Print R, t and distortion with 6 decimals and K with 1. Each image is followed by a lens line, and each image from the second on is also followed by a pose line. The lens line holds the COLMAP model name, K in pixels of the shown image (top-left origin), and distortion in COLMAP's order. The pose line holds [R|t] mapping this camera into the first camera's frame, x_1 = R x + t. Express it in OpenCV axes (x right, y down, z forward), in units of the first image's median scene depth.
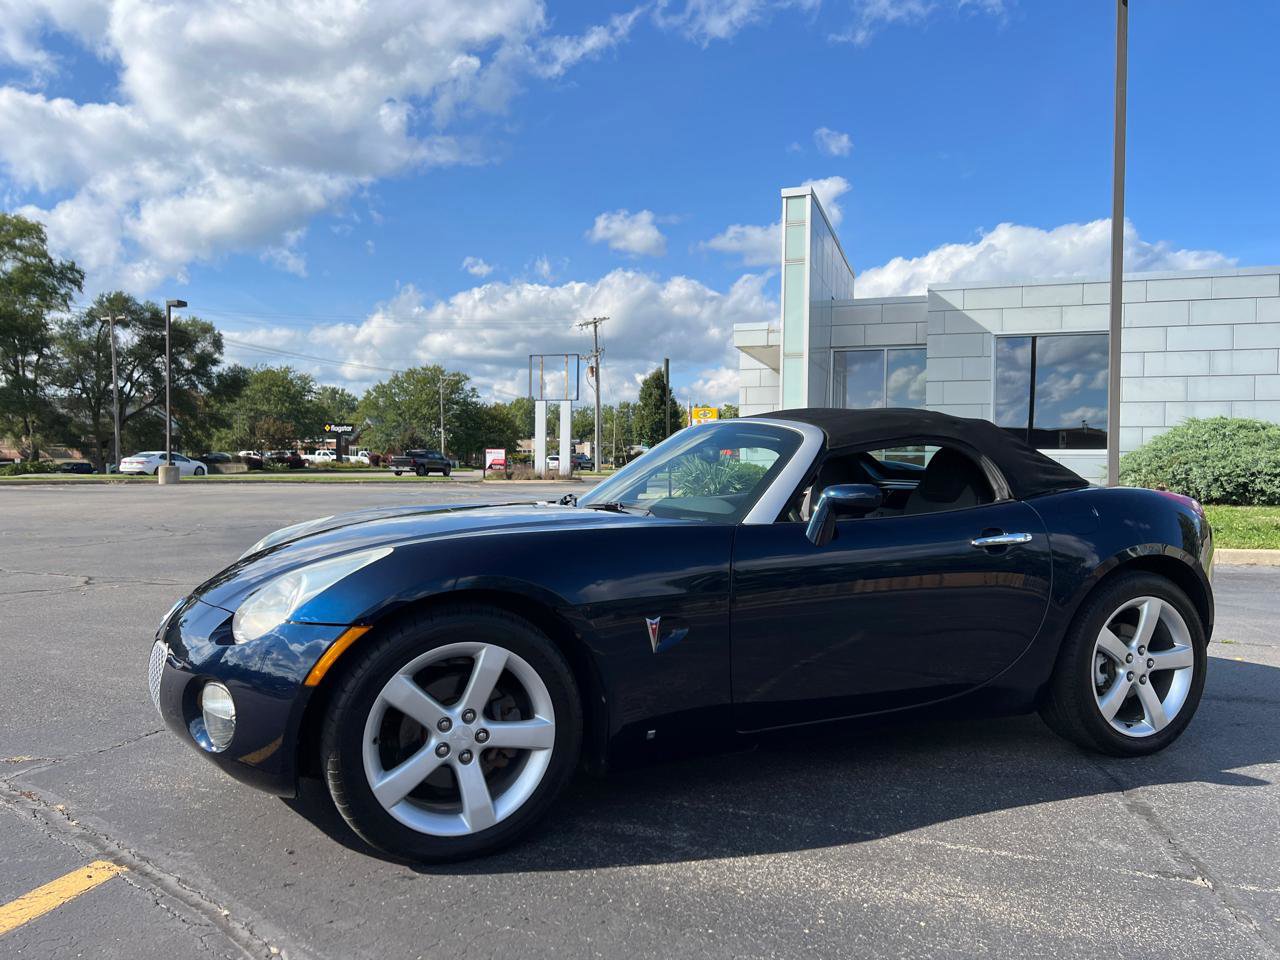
lens RADIAL K [[985.8, 0, 640.0], [0, 985.8, 491.5], [0, 0, 1]] dist [0.069248, -0.084126]
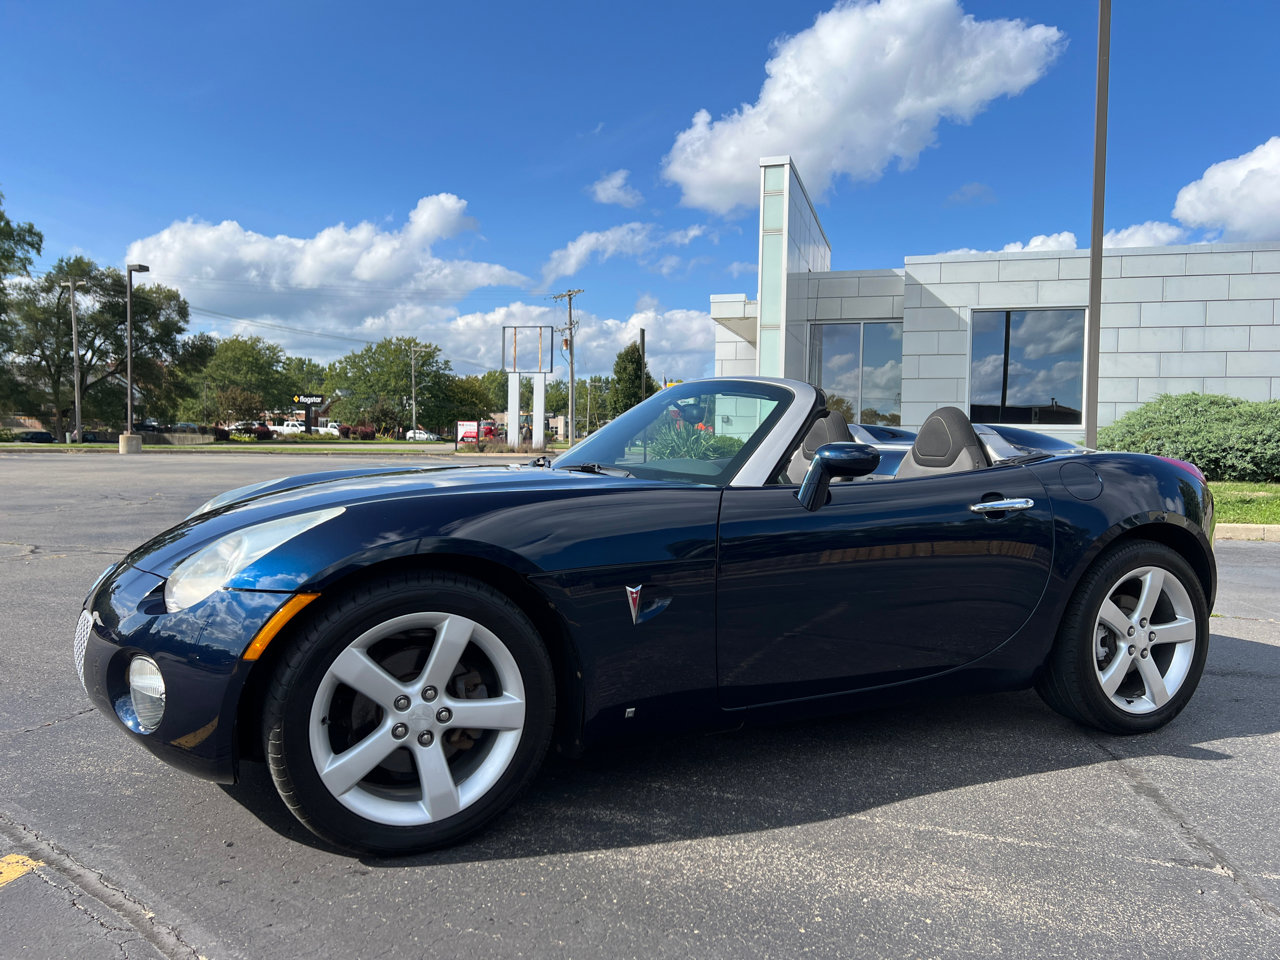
lens RADIAL K [[982.9, 0, 646.8], [0, 982.9, 478.4], [0, 0, 1]] dist [0.073423, -0.087381]
pose [[0.999398, 0.006575, 0.034057, -0.001106], [-0.006982, 0.999905, 0.011845, 0.003146], [-0.033976, -0.012076, 0.999350, 0.016074]]
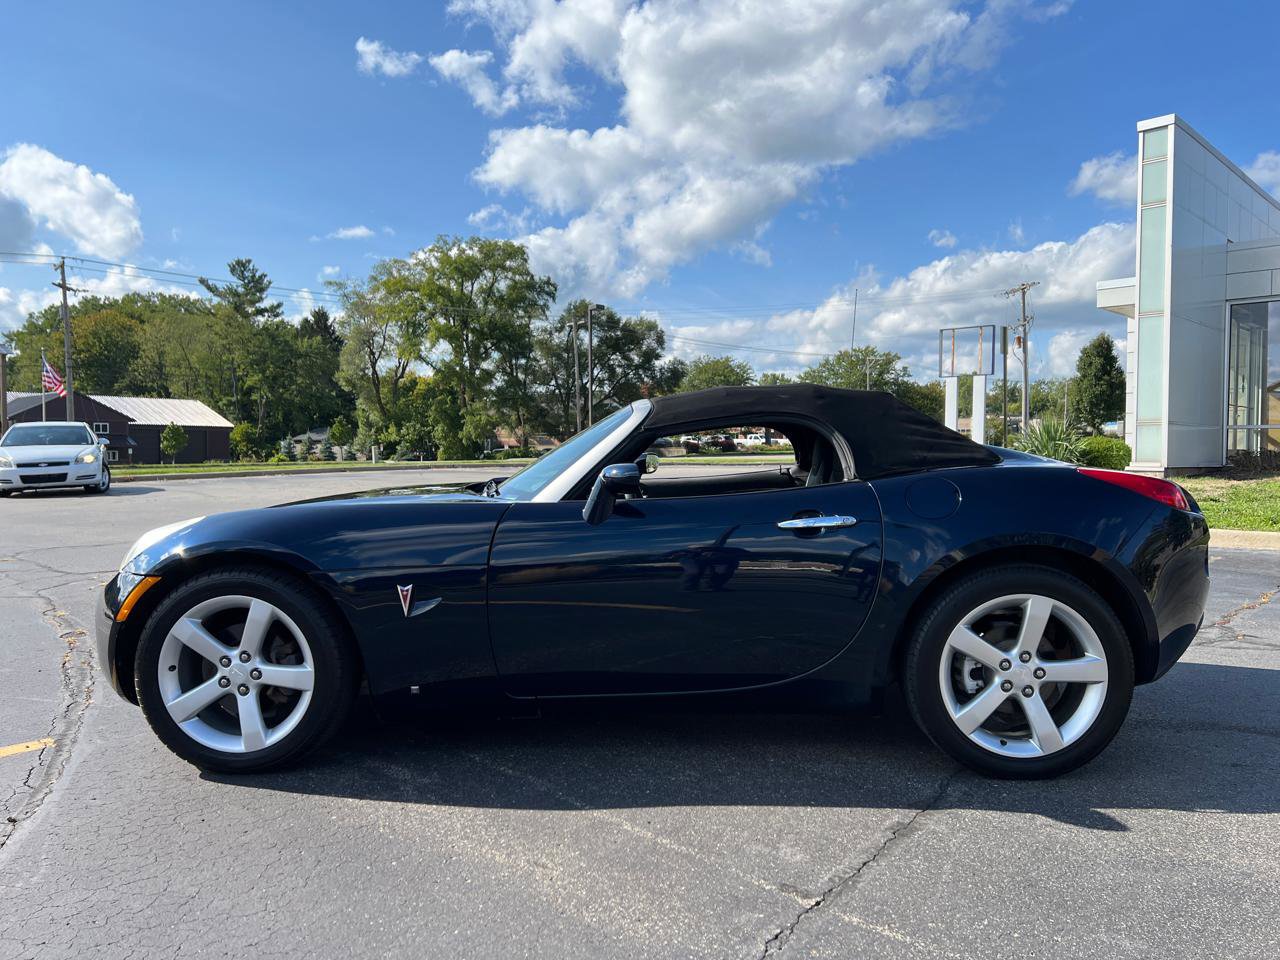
lens RADIAL K [[985.8, 0, 640.0], [0, 985.8, 491.5], [0, 0, 1]] dist [0.069248, -0.084126]
pose [[0.894948, 0.007522, -0.446107, 0.139479], [0.000837, 0.999828, 0.018538, 0.000389], [0.446169, -0.016964, 0.894788, 0.022417]]
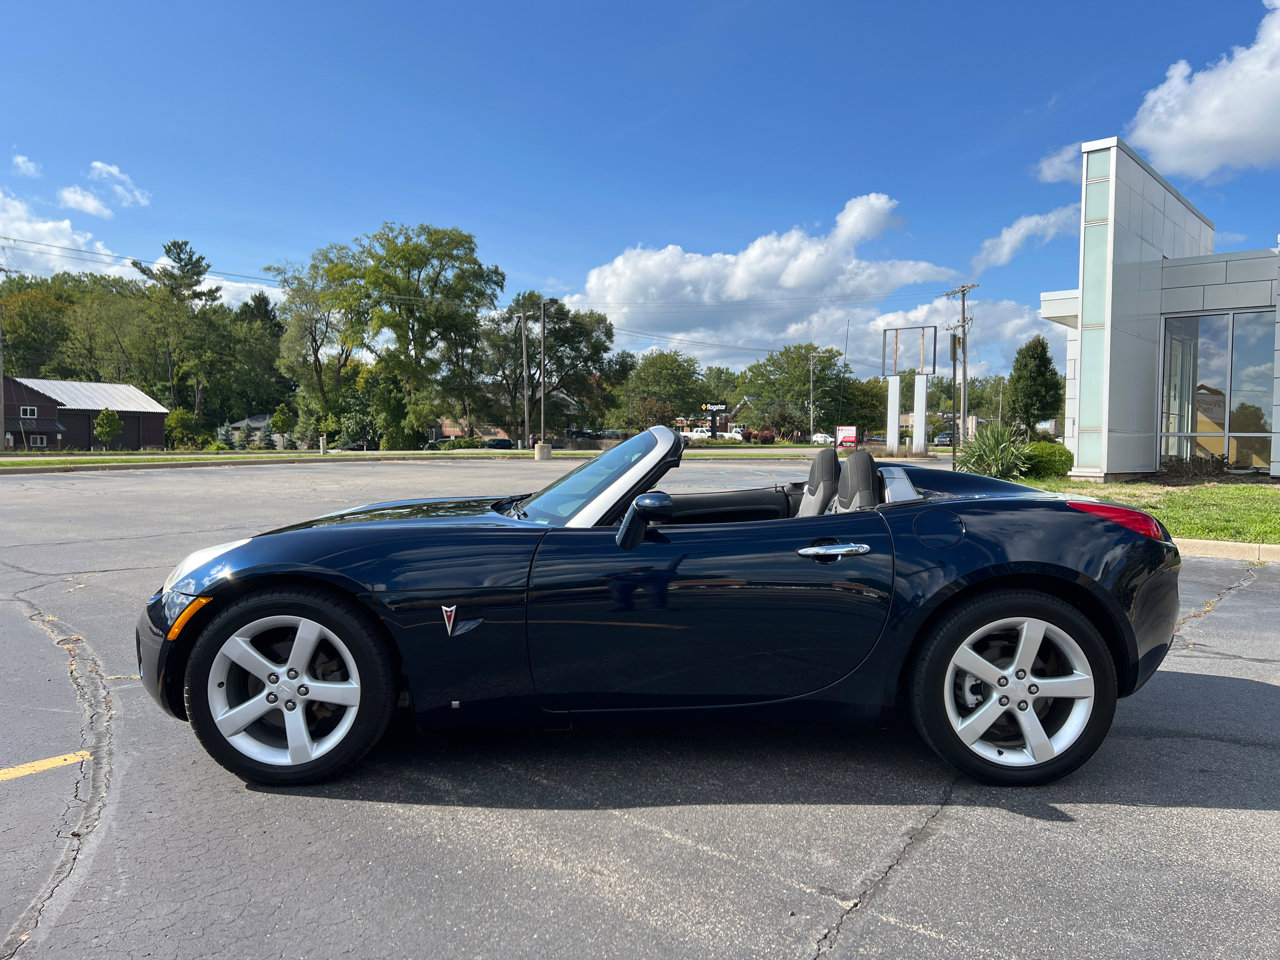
lens RADIAL K [[987.2, 0, 640.4], [0, 987.2, 475.2], [0, 0, 1]] dist [0.067848, -0.078870]
pose [[0.920033, 0.014496, -0.391573, 0.127948], [-0.010625, 0.999871, 0.012050, -0.008409], [0.391697, -0.006926, 0.920068, -0.000068]]
